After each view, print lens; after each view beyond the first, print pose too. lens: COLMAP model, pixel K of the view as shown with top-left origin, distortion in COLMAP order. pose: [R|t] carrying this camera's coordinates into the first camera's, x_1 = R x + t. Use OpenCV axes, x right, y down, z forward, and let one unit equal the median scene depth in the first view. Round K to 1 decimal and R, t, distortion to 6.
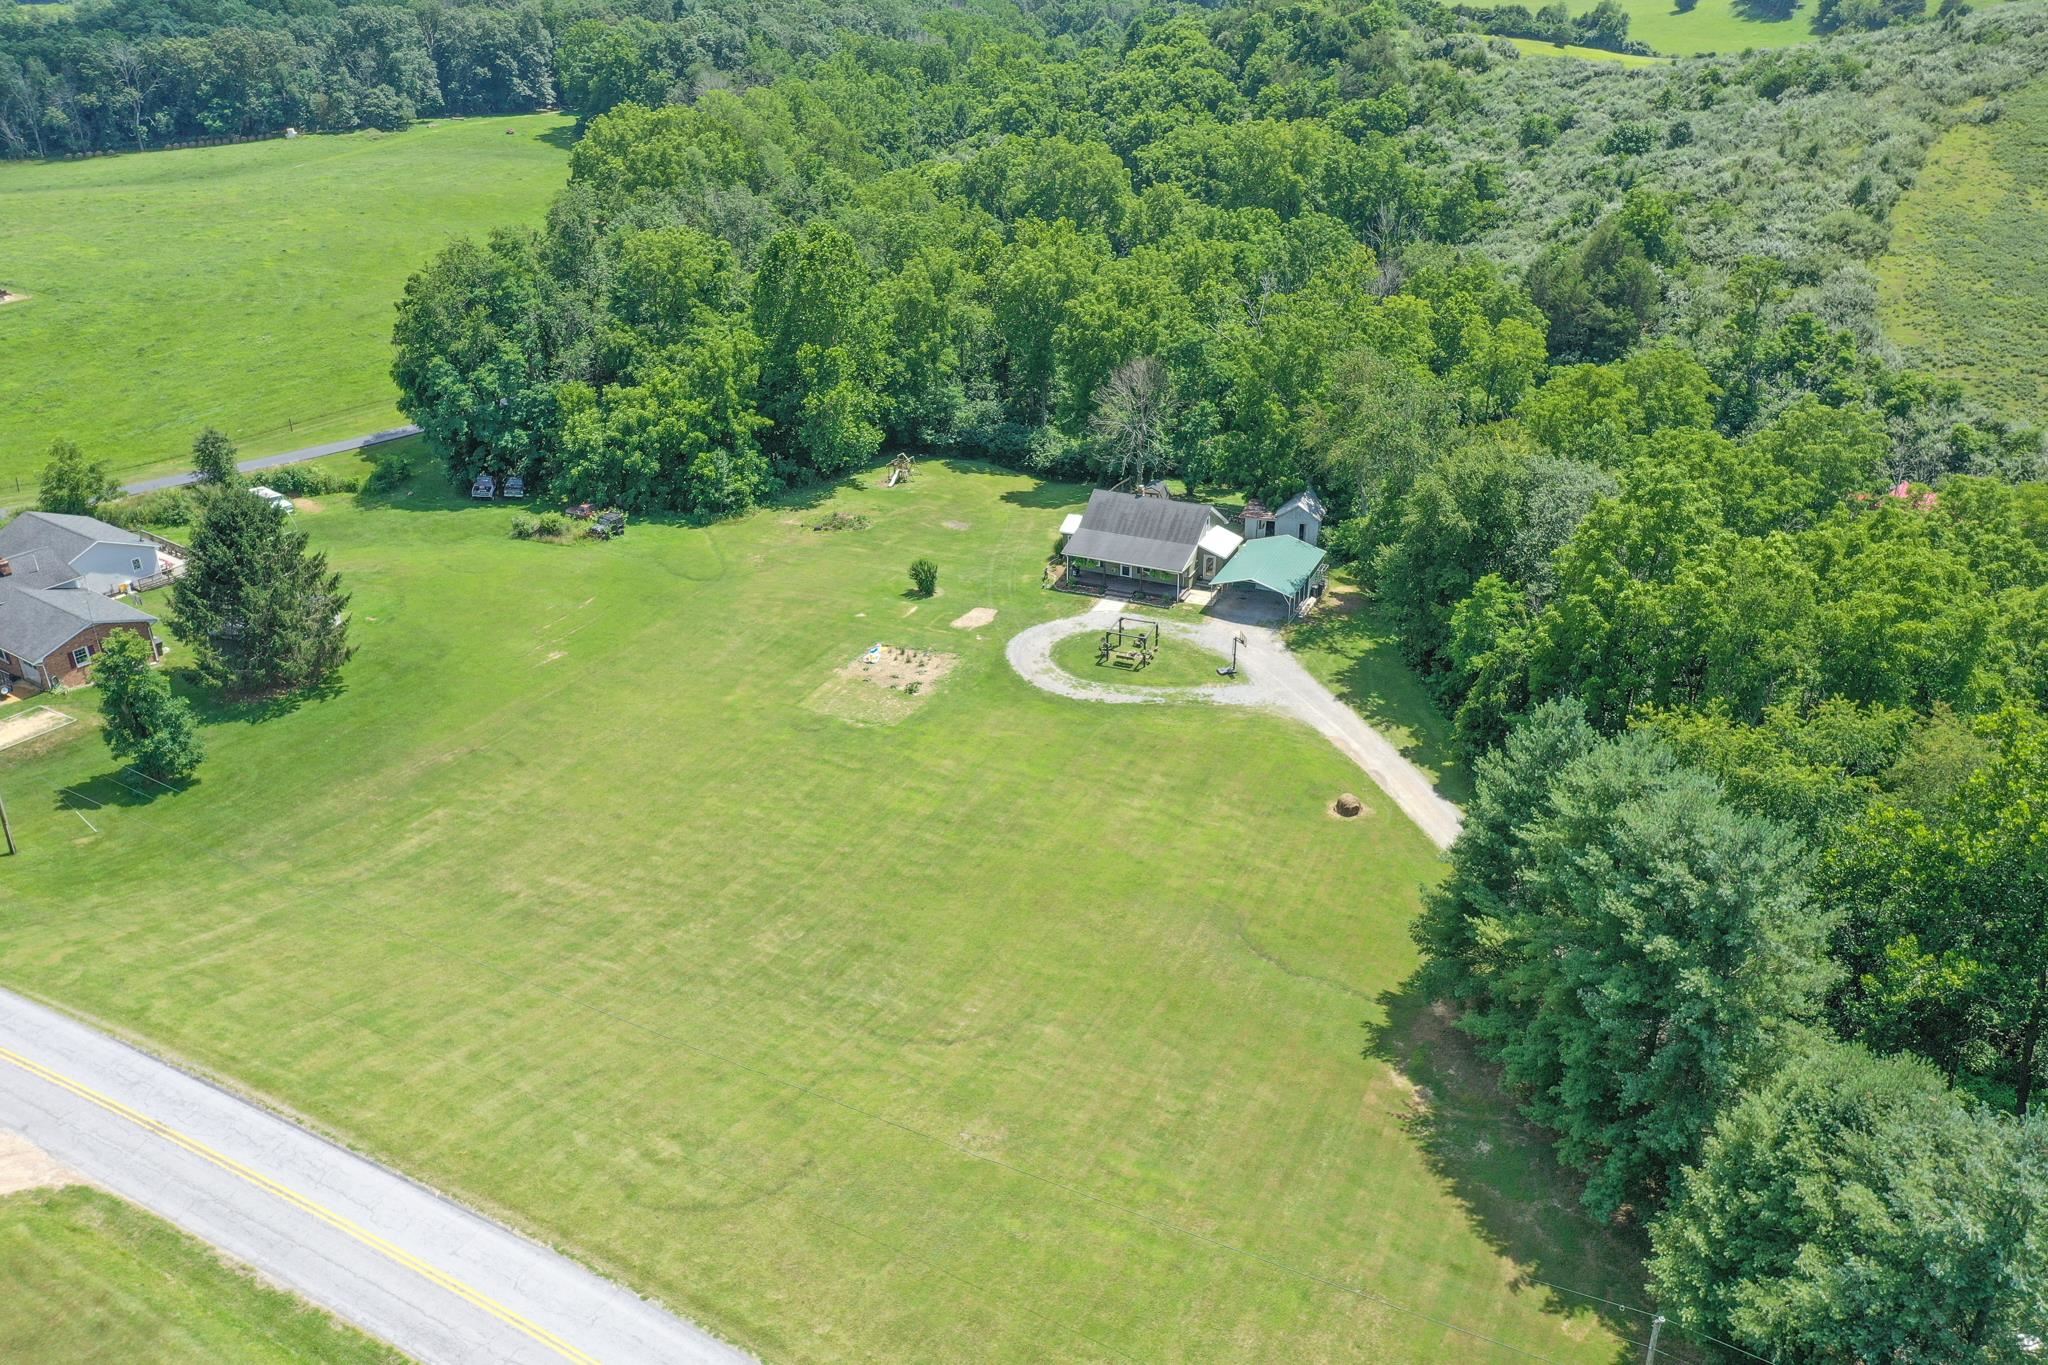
lens RADIAL K [[1683.8, 0, 1024.0], [0, 1683.8, 682.5], [0, 0, 1]] dist [-0.040001, 0.000683]
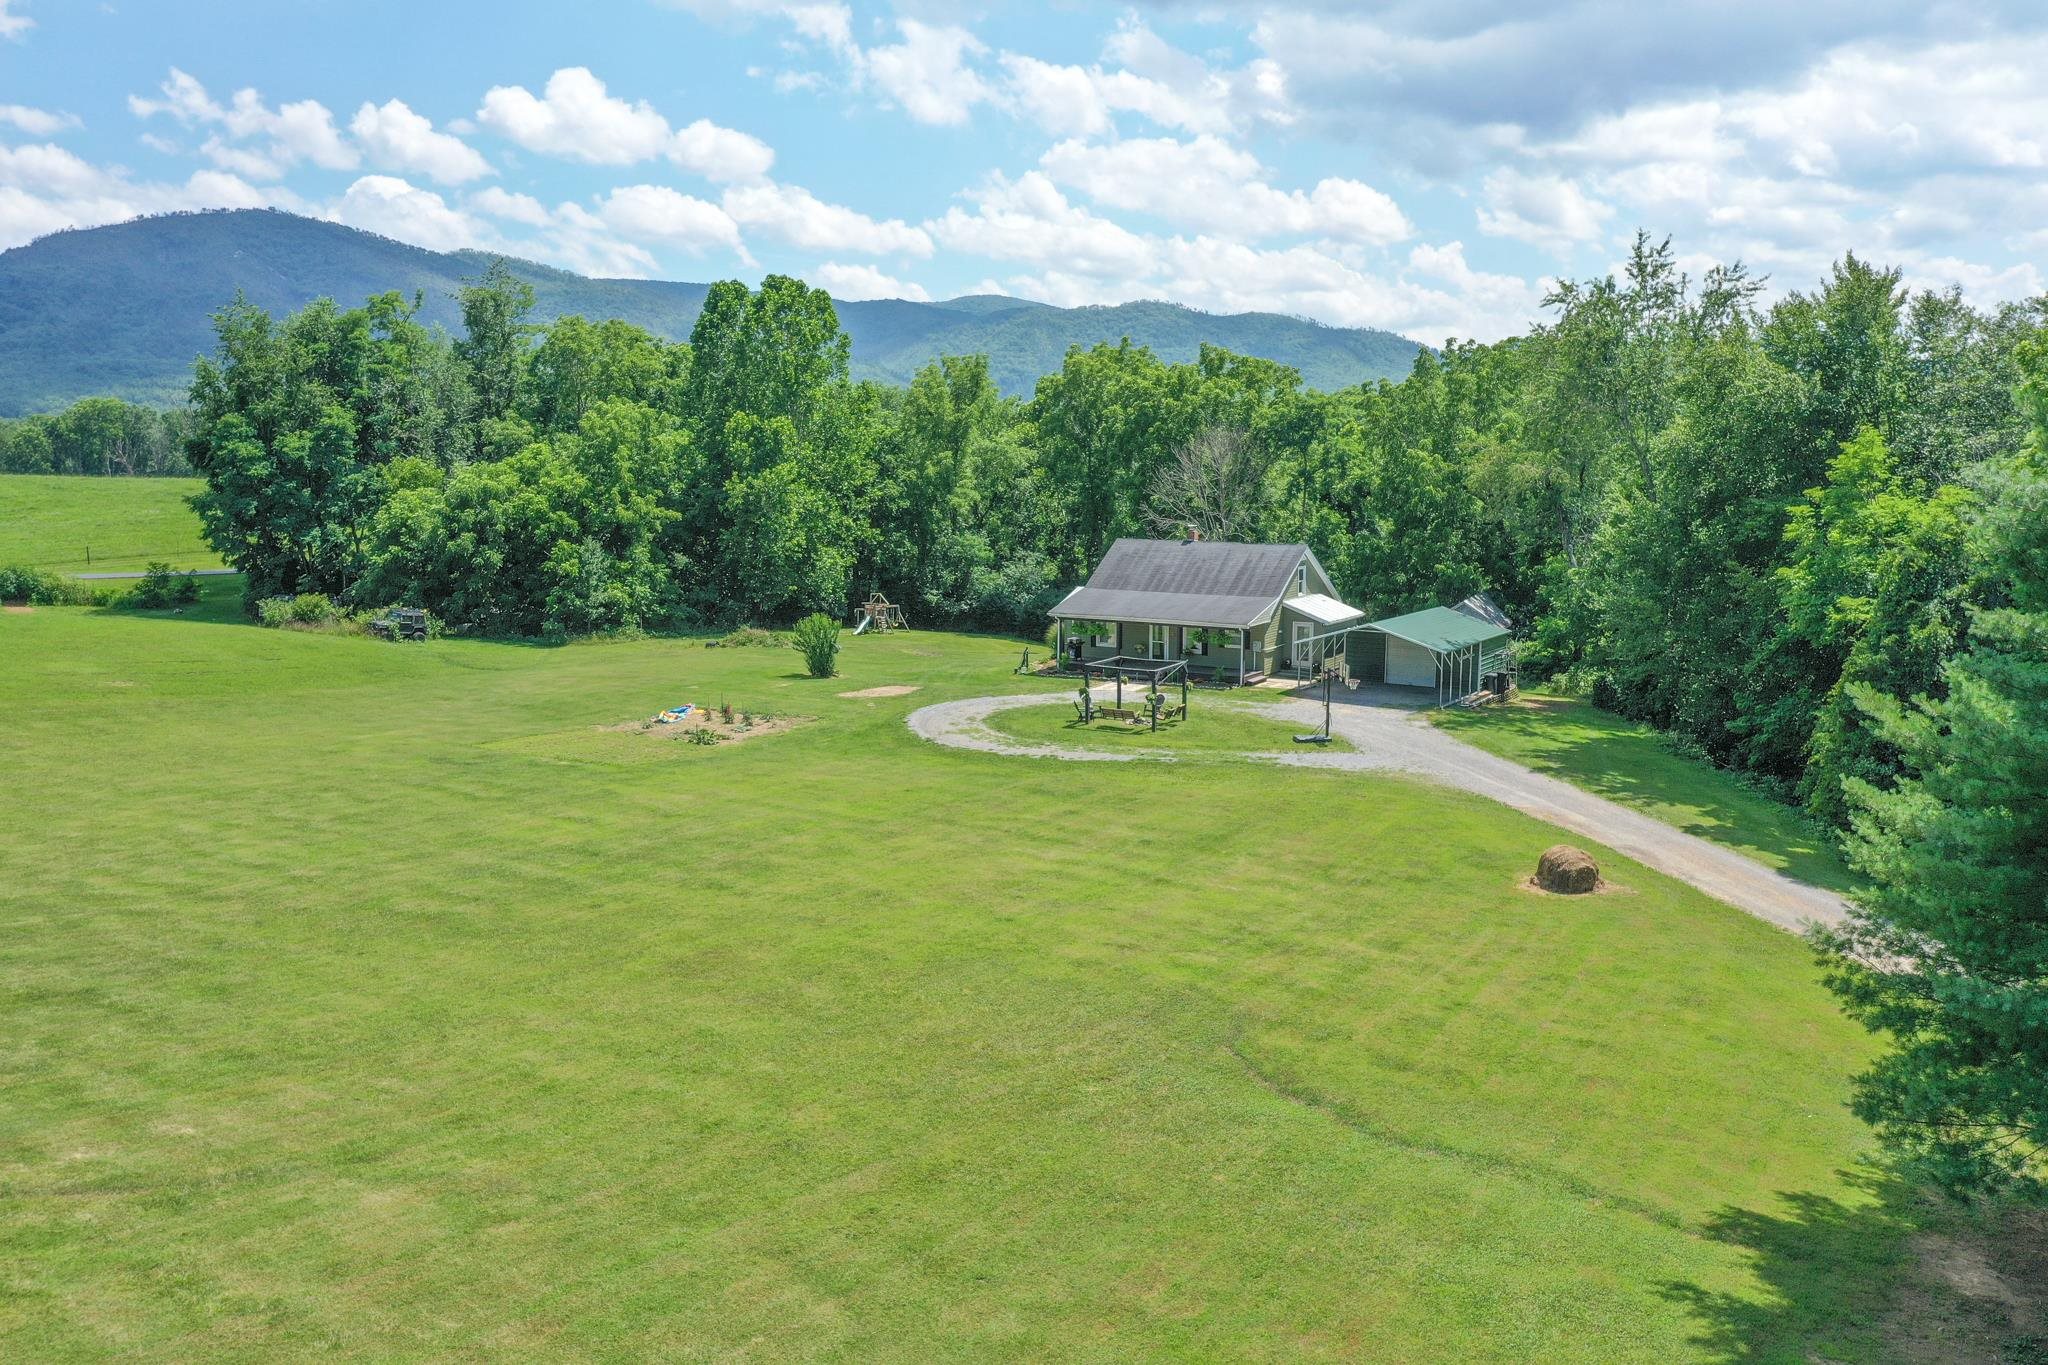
lens RADIAL K [[1621.9, 0, 1024.0], [0, 1621.9, 682.5], [0, 0, 1]] dist [-0.004002, 0.004076]
pose [[0.991142, 0.023206, -0.130764, 0.080097], [-0.064417, 0.945042, -0.320540, 0.115968], [0.116139, 0.326124, 0.938166, 0.427004]]
